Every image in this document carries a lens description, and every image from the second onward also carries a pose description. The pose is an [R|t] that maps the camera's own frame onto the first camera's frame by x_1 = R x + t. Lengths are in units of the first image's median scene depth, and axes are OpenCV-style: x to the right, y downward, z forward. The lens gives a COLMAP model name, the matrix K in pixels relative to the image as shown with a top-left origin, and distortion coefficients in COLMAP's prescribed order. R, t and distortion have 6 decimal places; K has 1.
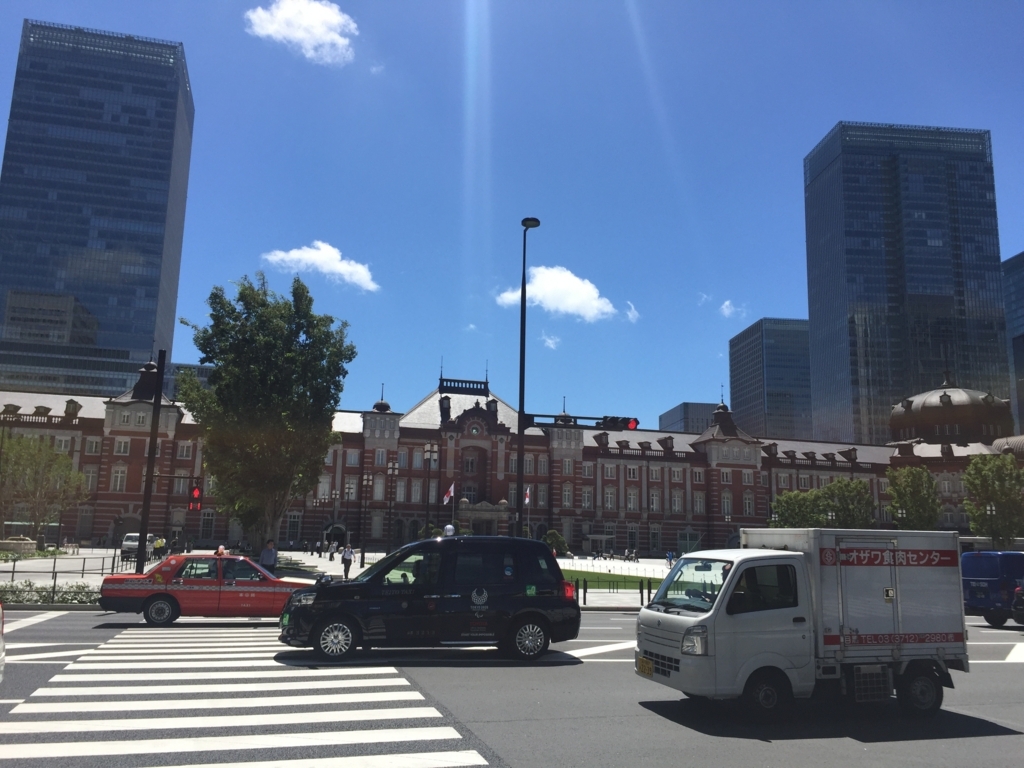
lens RADIAL K [[867.9, 0, 512.0], [0, 867.9, 384.0], [0, 0, 1]] dist [0.010721, -0.010858]
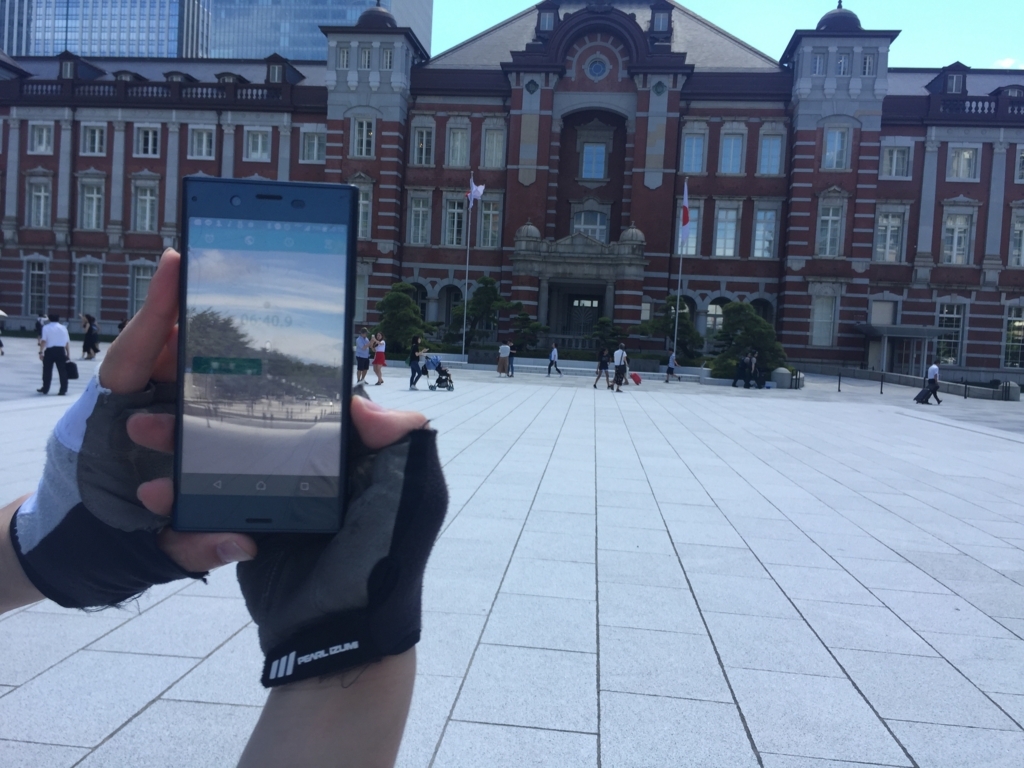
lens RADIAL K [[867.9, 0, 512.0], [0, 867.9, 384.0], [0, 0, 1]] dist [0.010721, -0.010858]
pose [[0.921085, 0.043351, -0.386942, 0.085363], [0.042790, 0.976493, 0.211260, 0.110076], [0.387004, -0.211146, 0.897577, 0.586619]]
